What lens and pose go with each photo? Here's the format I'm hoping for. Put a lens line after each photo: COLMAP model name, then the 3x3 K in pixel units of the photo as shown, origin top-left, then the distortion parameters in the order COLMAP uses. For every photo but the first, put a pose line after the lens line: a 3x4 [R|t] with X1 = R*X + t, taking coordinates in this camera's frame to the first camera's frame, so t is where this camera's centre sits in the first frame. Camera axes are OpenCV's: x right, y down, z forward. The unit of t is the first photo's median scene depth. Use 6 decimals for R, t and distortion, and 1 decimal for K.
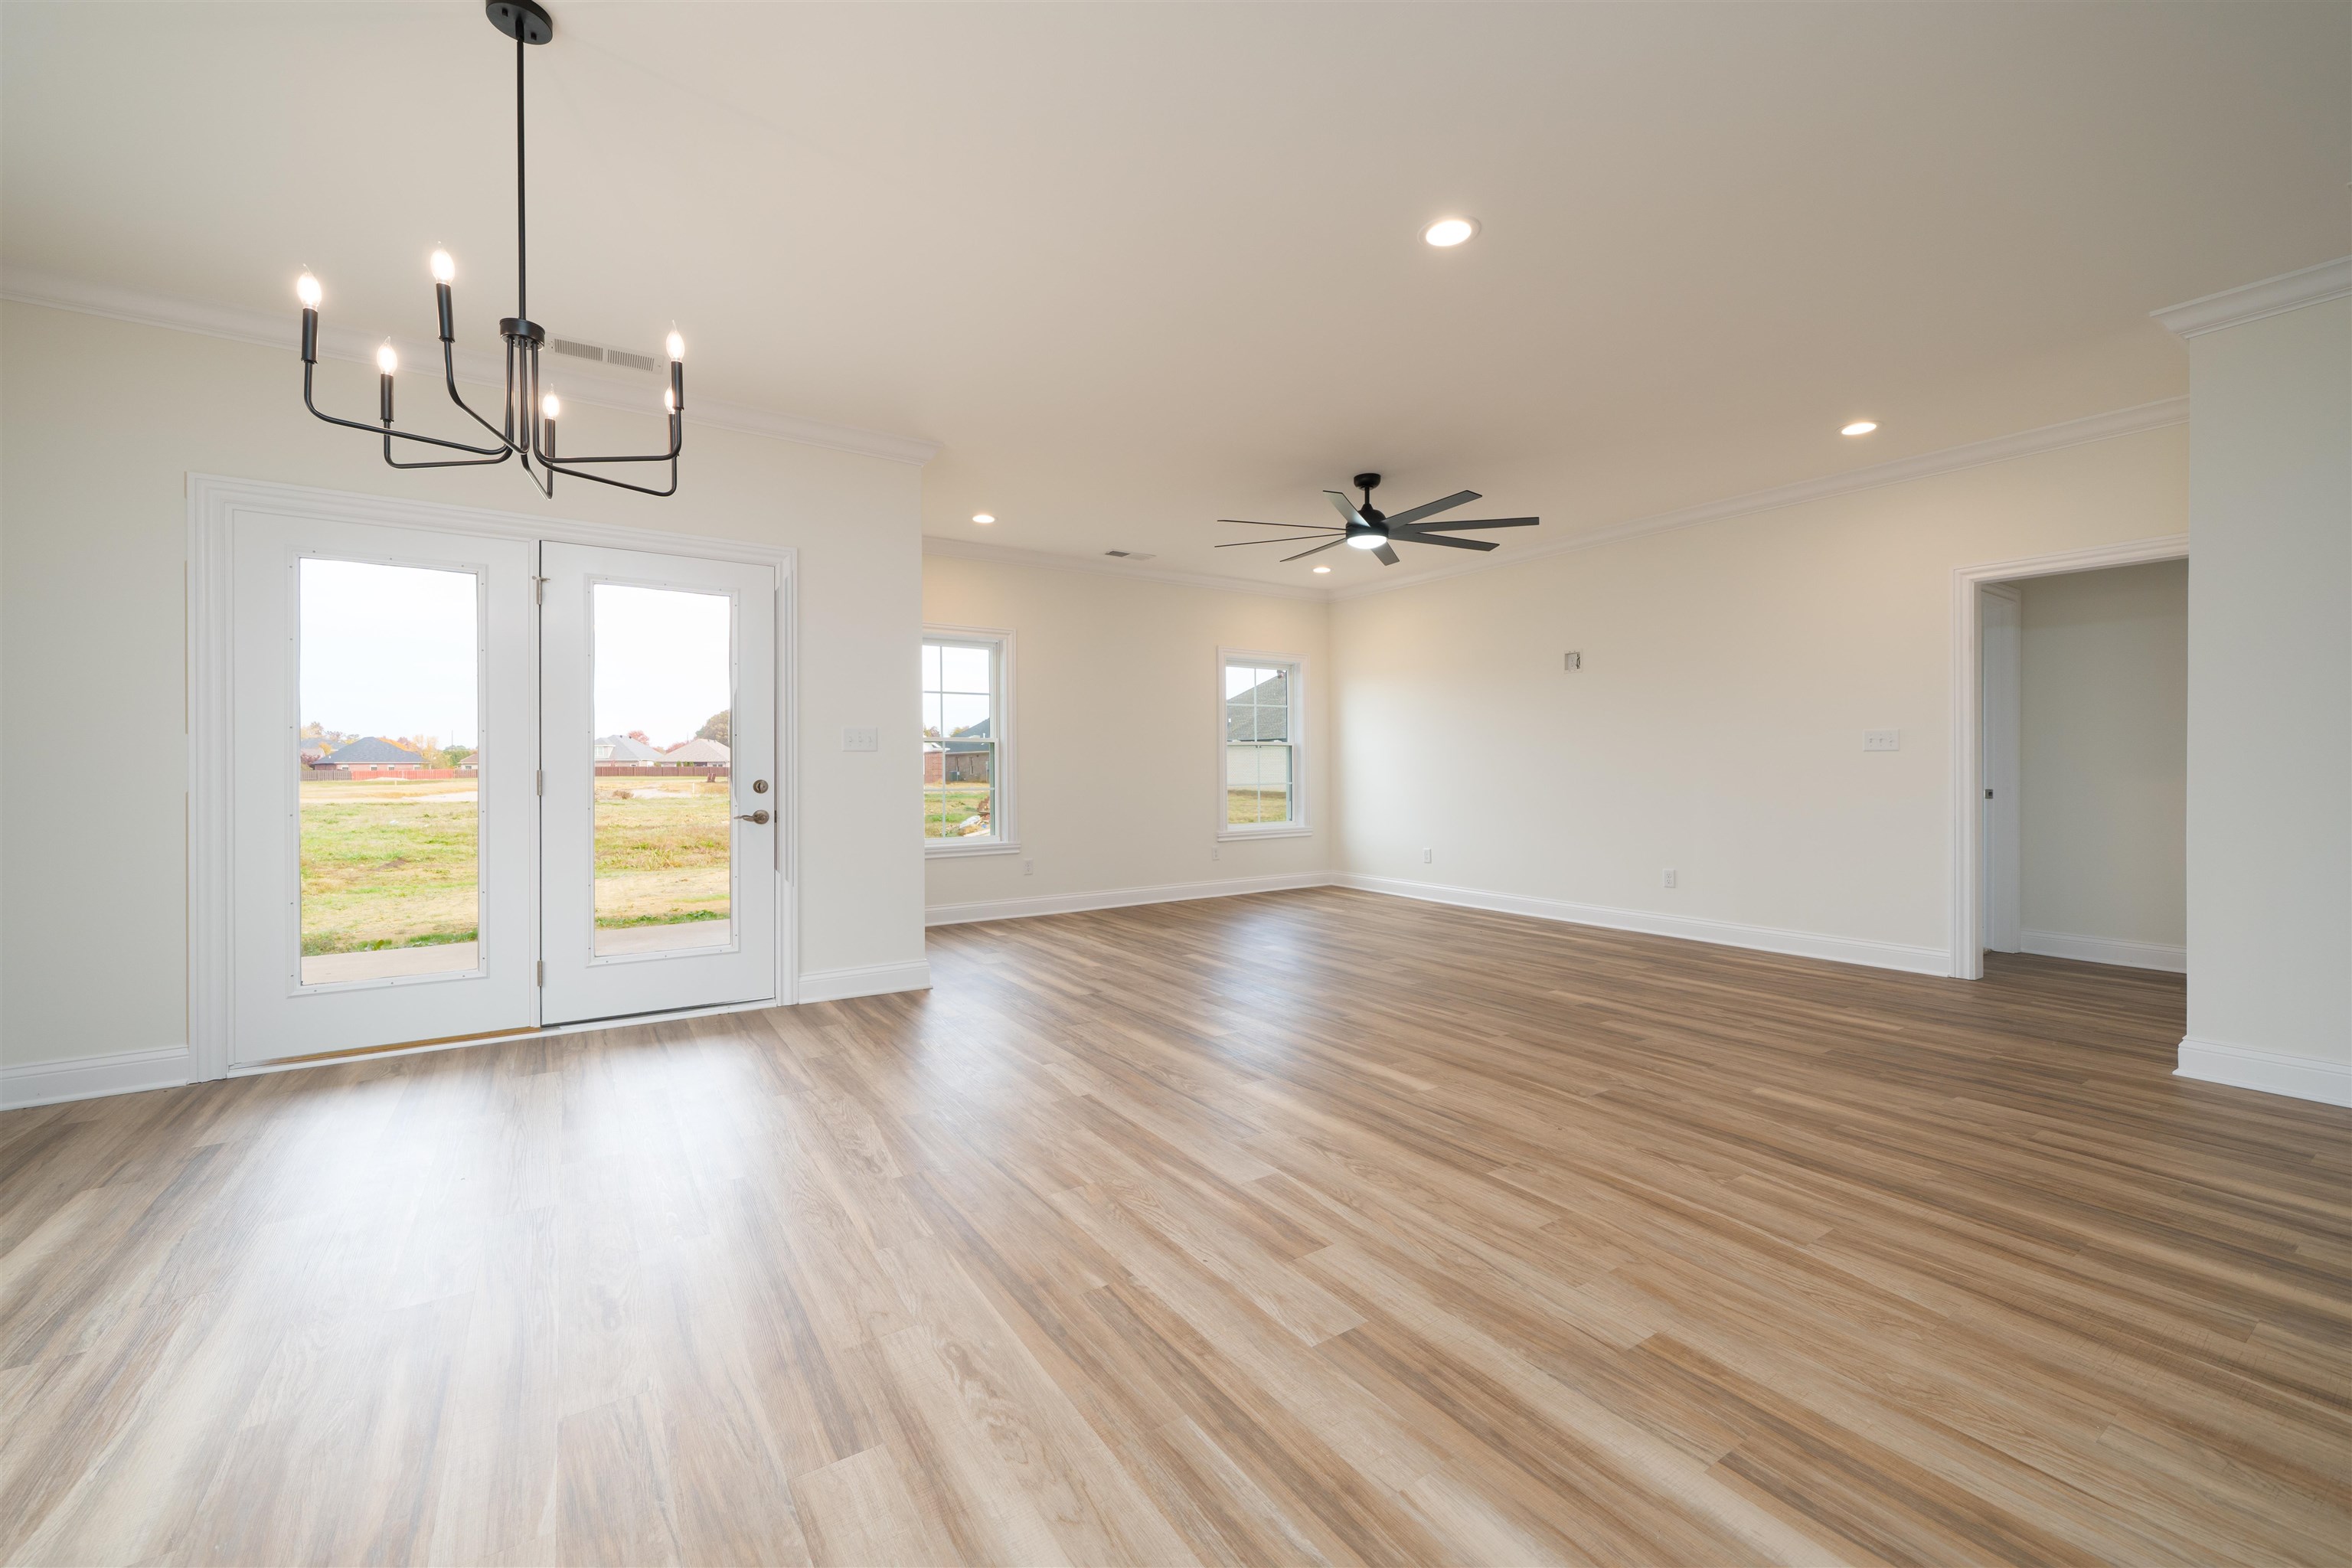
lens RADIAL K [[933.6, 0, 1170.6], [0, 933.6, 776.0], [0, 0, 1]] dist [-0.000241, 0.000012]
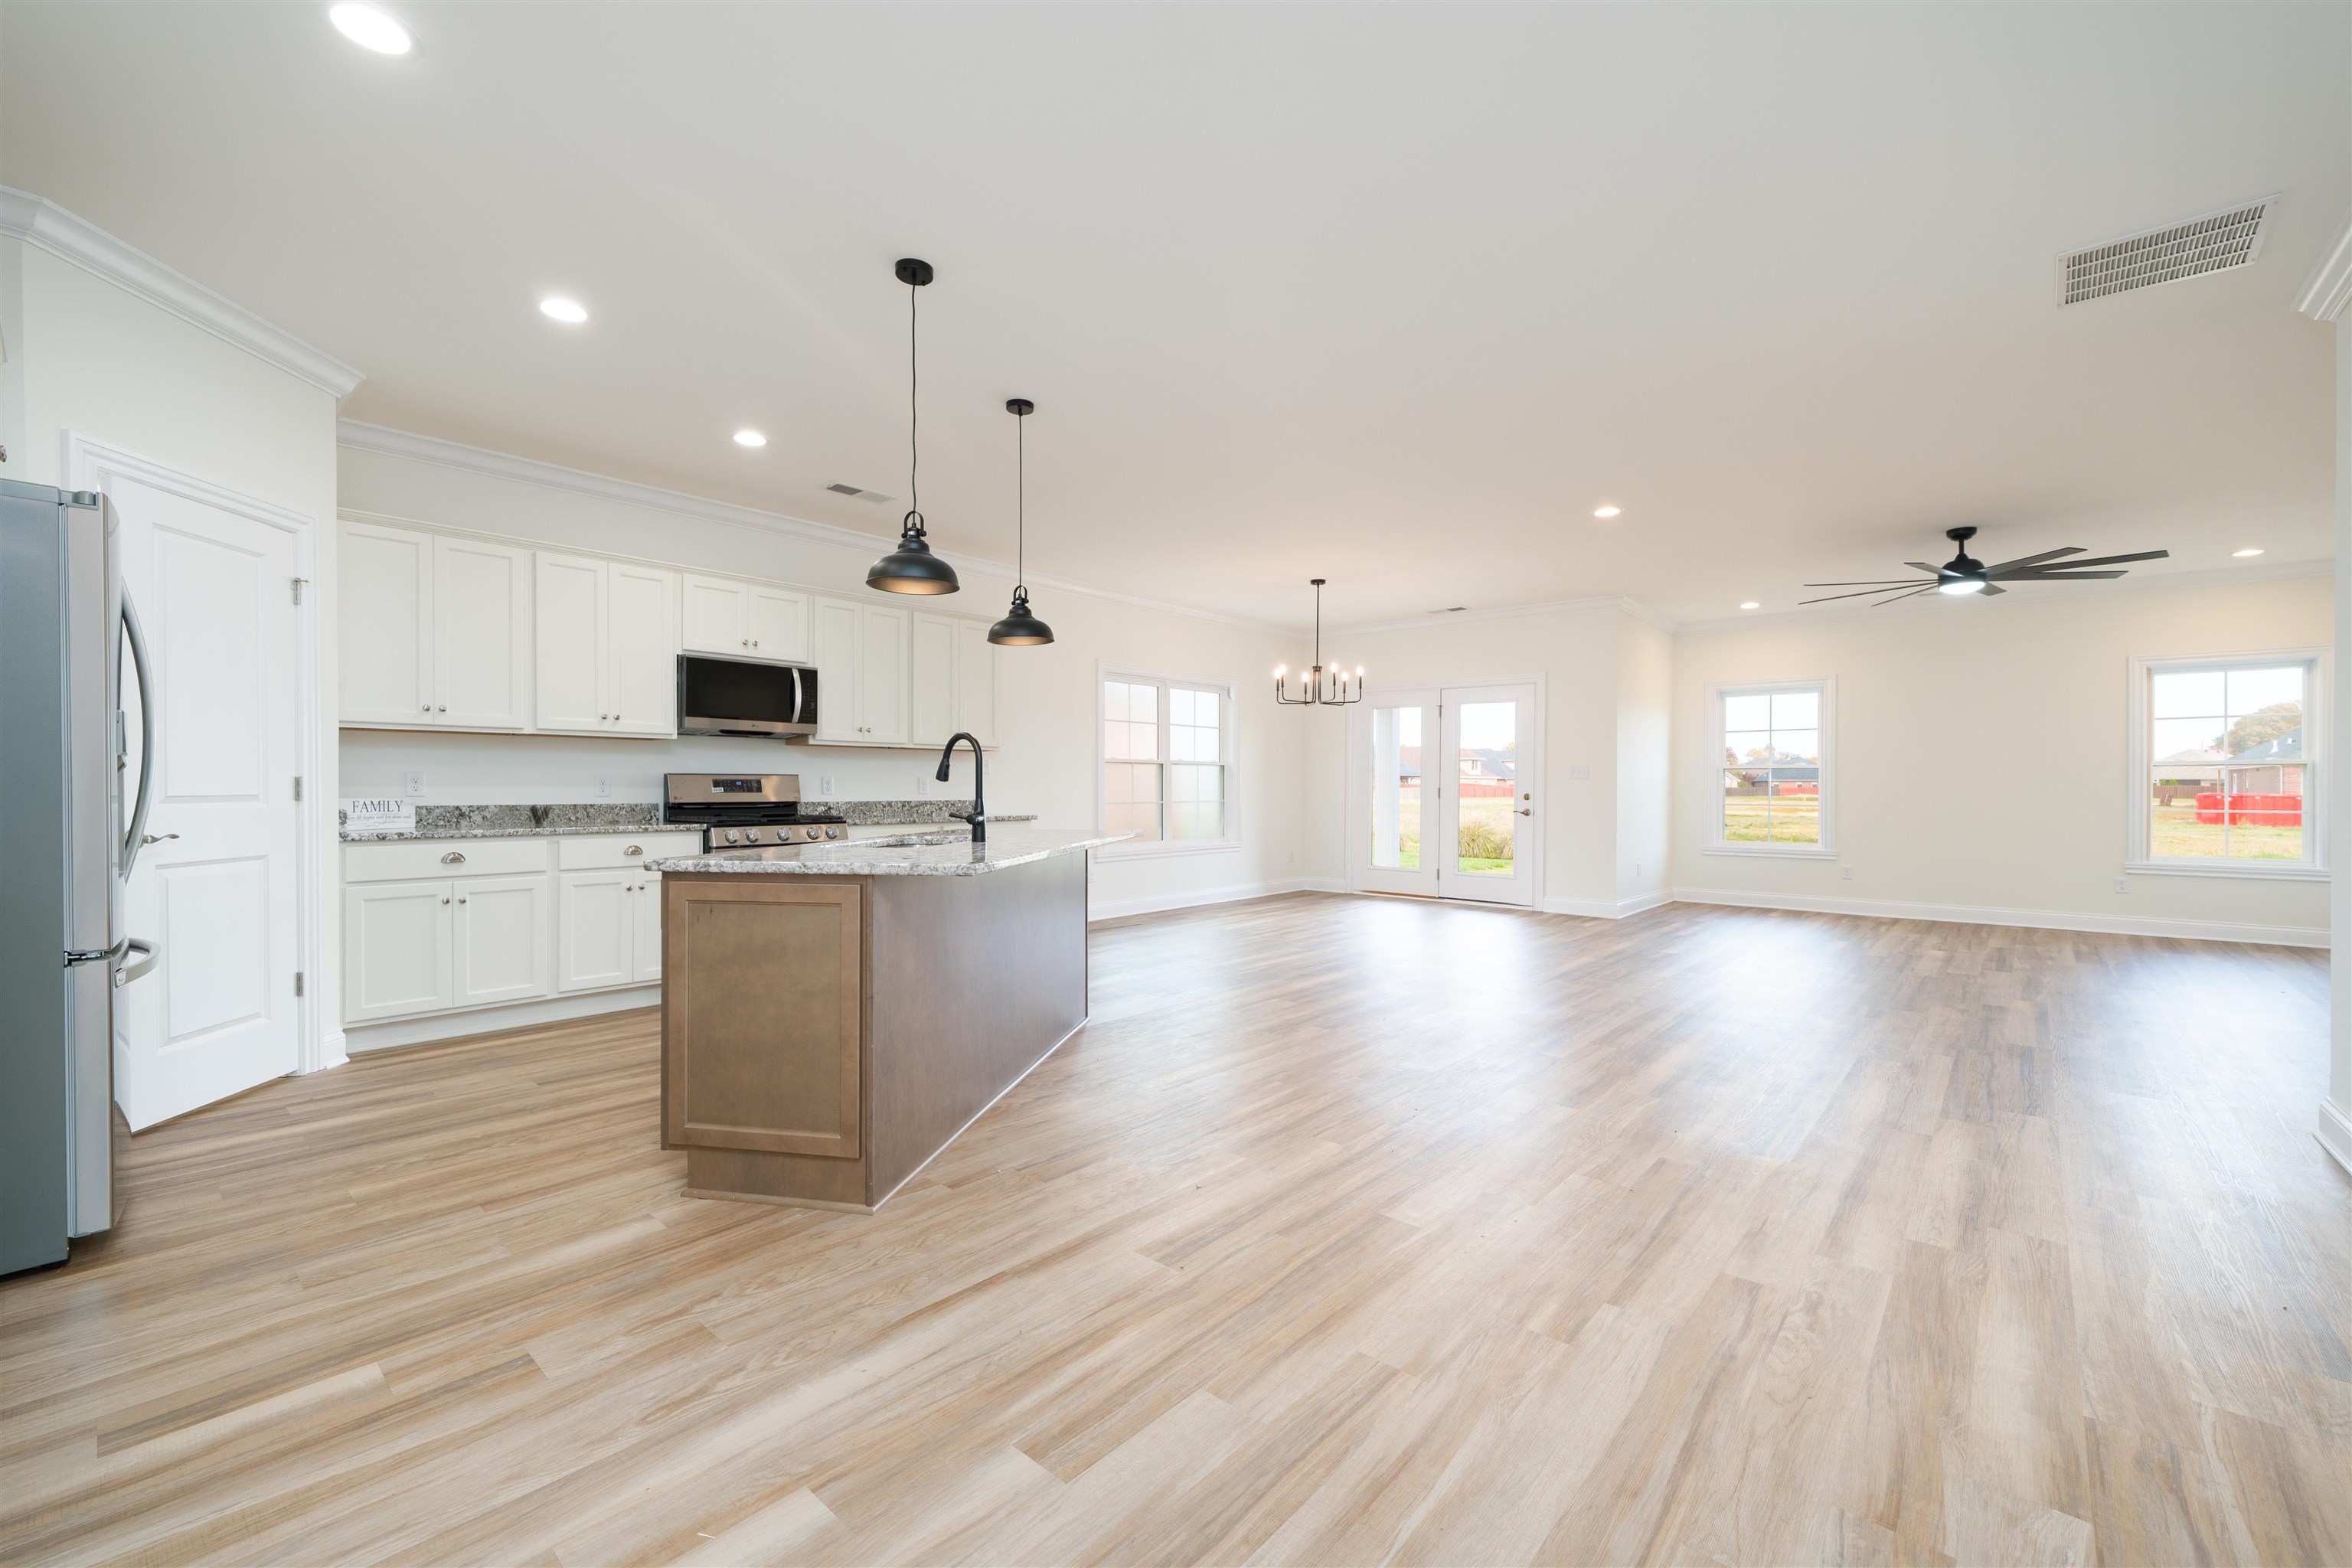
lens RADIAL K [[964.5, 0, 1162.4], [0, 964.5, 790.2], [0, 0, 1]] dist [-0.000827, 0.000071]
pose [[0.253856, 0.010046, -0.967190, 1.444010], [-0.013261, 0.999888, 0.006906, -0.007325], [0.967151, 0.011073, 0.253960, -0.279803]]
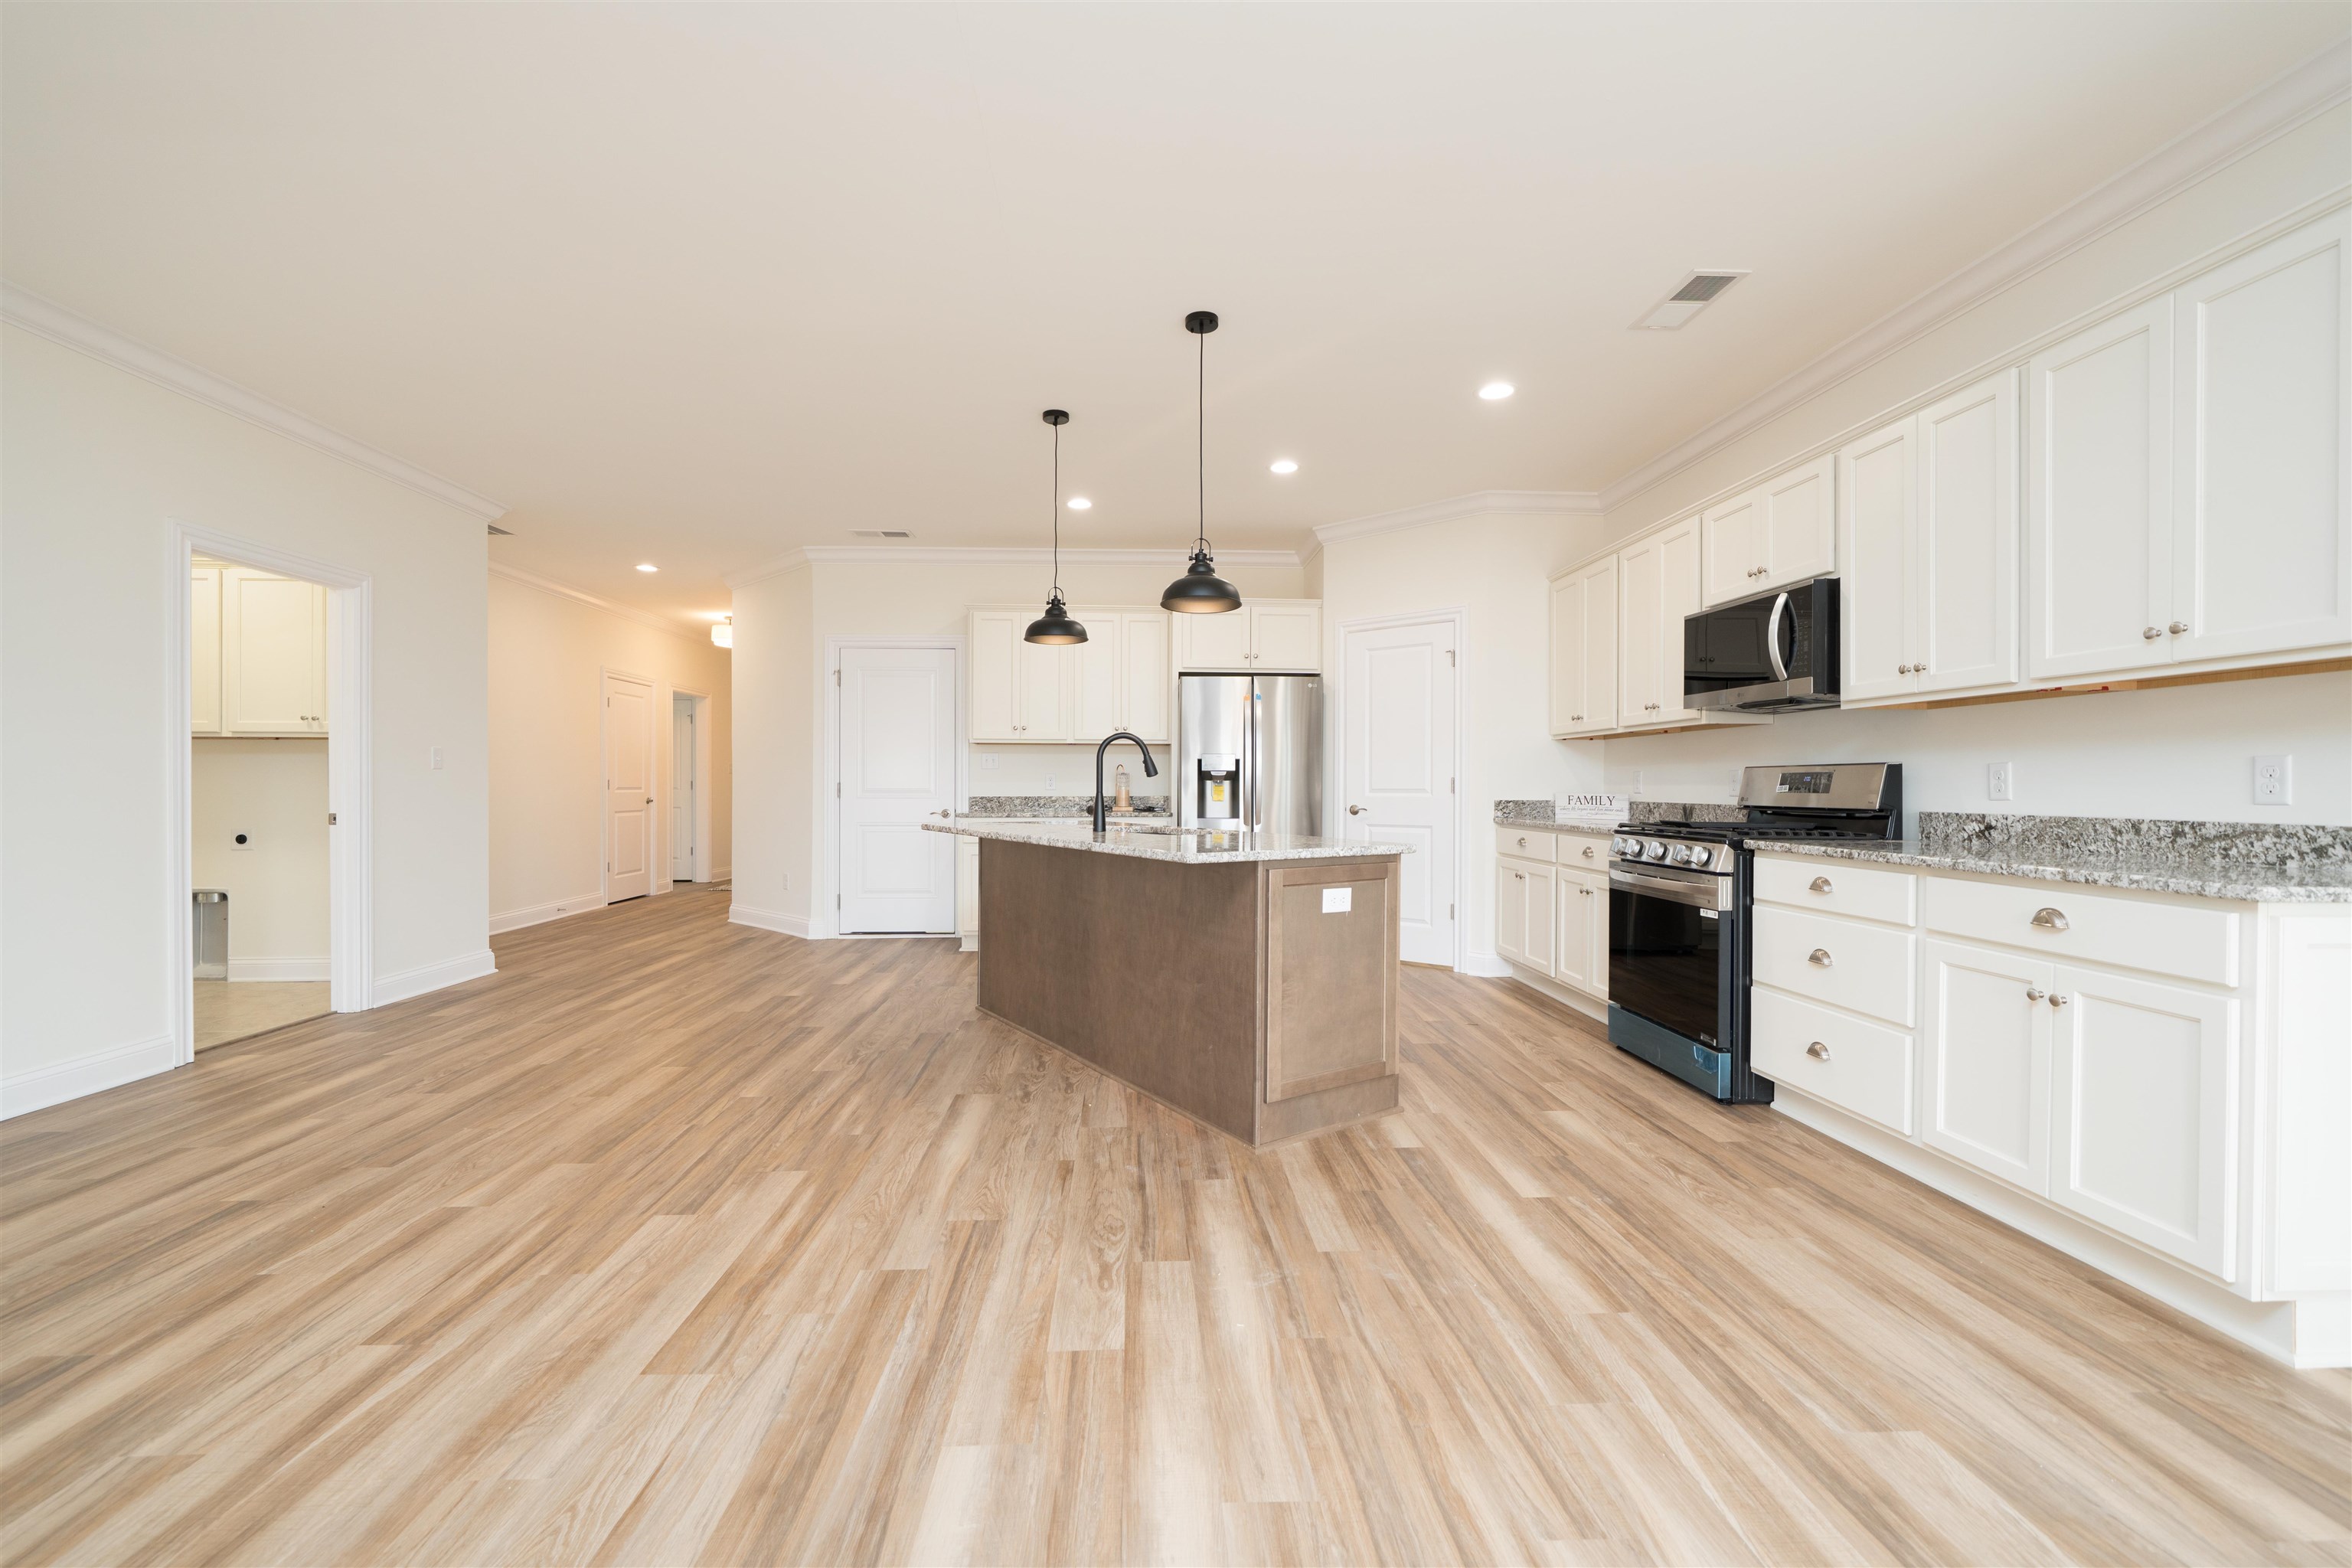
lens RADIAL K [[954.1, 0, 1163.2], [0, 954.1, 788.3], [0, 0, 1]] dist [-0.001190, -0.000095]
pose [[-0.855540, 0.001340, 0.517735, -0.026556], [0.007472, 0.999924, 0.009760, -0.003899], [-0.517683, 0.012219, -0.855485, 0.589037]]
